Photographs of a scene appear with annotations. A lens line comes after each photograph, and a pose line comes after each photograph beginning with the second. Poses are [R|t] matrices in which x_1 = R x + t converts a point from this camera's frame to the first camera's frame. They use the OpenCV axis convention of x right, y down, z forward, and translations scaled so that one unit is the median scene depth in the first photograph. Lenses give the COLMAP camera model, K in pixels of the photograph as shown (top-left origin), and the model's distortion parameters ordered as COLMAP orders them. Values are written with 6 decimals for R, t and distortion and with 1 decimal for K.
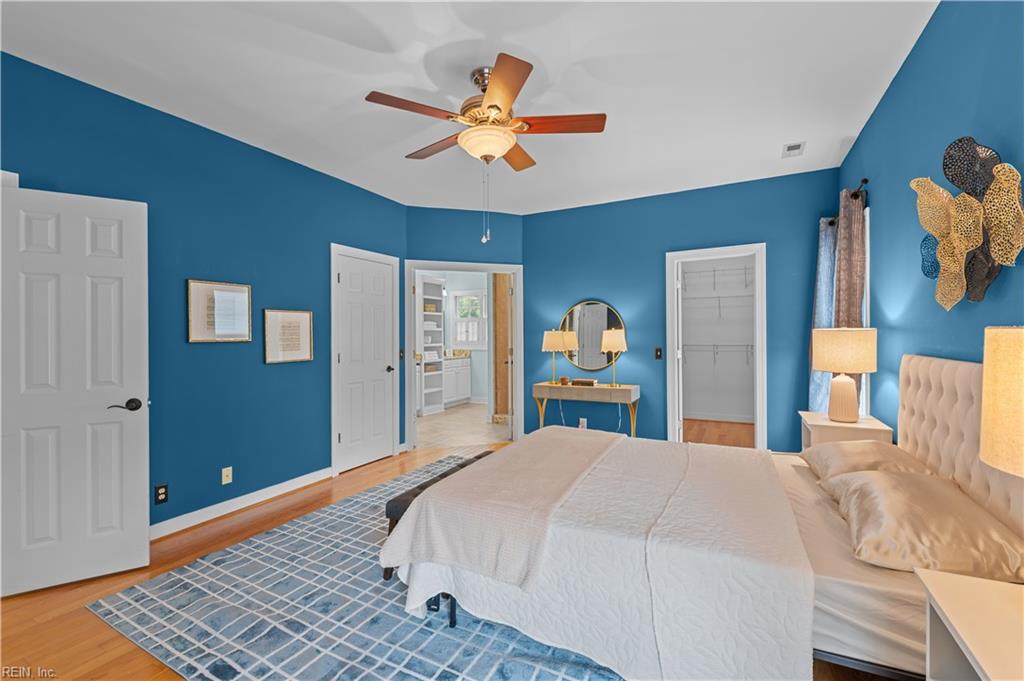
lens RADIAL K [[451.0, 0, 512.0], [0, 451.0, 340.5], [0, 0, 1]] dist [-0.001073, -0.000309]
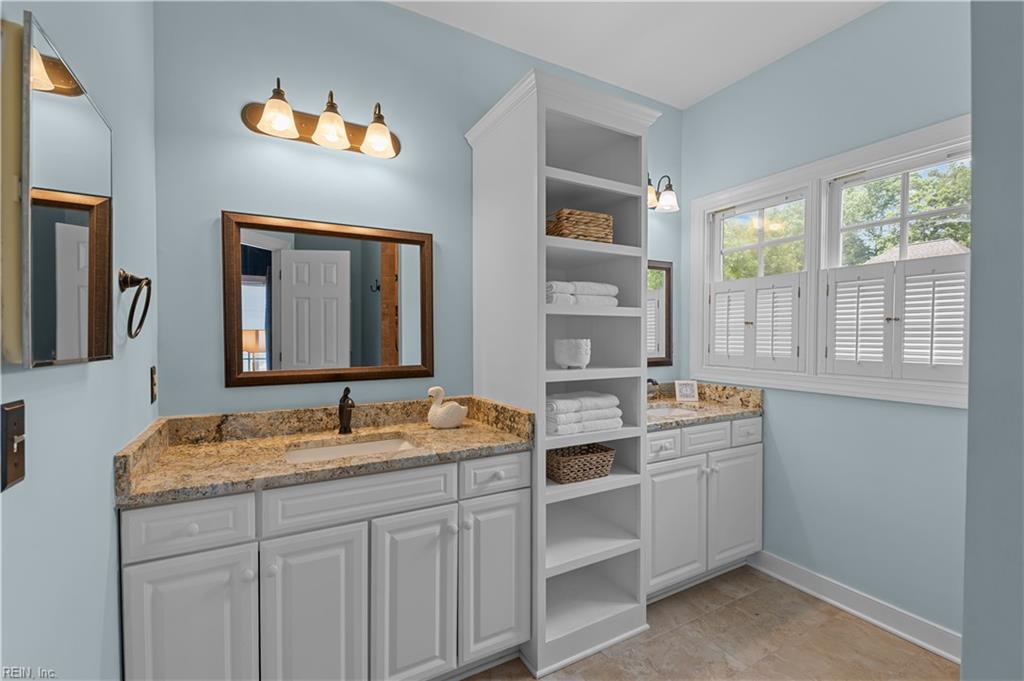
lens RADIAL K [[451.0, 0, 512.0], [0, 451.0, 340.5], [0, 0, 1]] dist [-0.001073, -0.000309]
pose [[0.829149, 0.015296, -0.558818, -0.071178], [-0.014396, 0.999878, 0.006008, -0.009428], [0.558842, 0.003064, 0.829268, 0.743939]]
